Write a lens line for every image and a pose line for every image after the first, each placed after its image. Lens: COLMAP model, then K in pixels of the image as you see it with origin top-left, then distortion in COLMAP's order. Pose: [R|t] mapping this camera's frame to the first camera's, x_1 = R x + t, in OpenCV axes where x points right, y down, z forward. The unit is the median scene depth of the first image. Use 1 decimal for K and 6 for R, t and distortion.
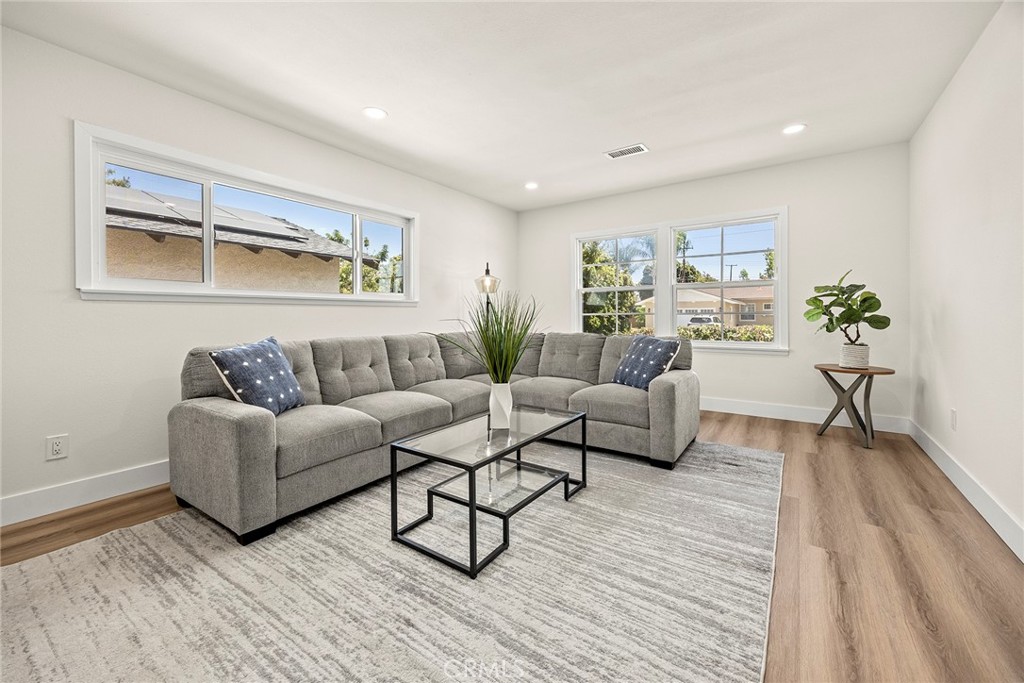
lens RADIAL K [[398.0, 0, 521.3], [0, 398.0, 318.7], [0, 0, 1]] dist [-0.000270, 0.000208]
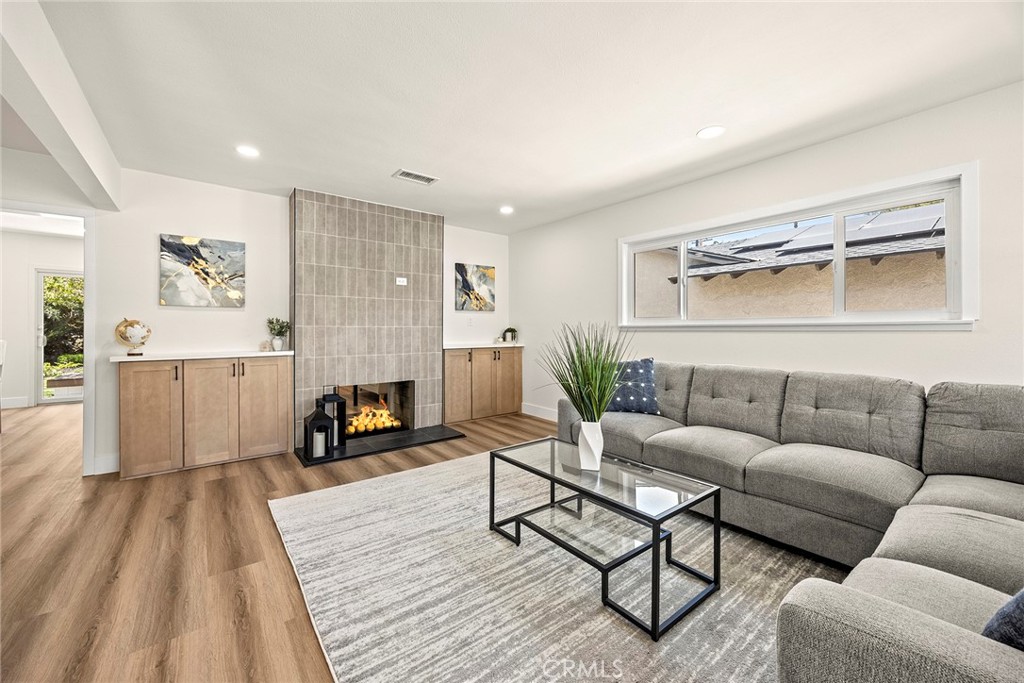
lens RADIAL K [[398.0, 0, 510.2], [0, 398.0, 332.8], [0, 0, 1]] dist [-0.000270, 0.000208]
pose [[-0.296611, 0.012223, -0.954920, 1.100734], [-0.004426, 0.999890, 0.014173, -0.075960], [0.954988, 0.008430, -0.296524, 1.326553]]
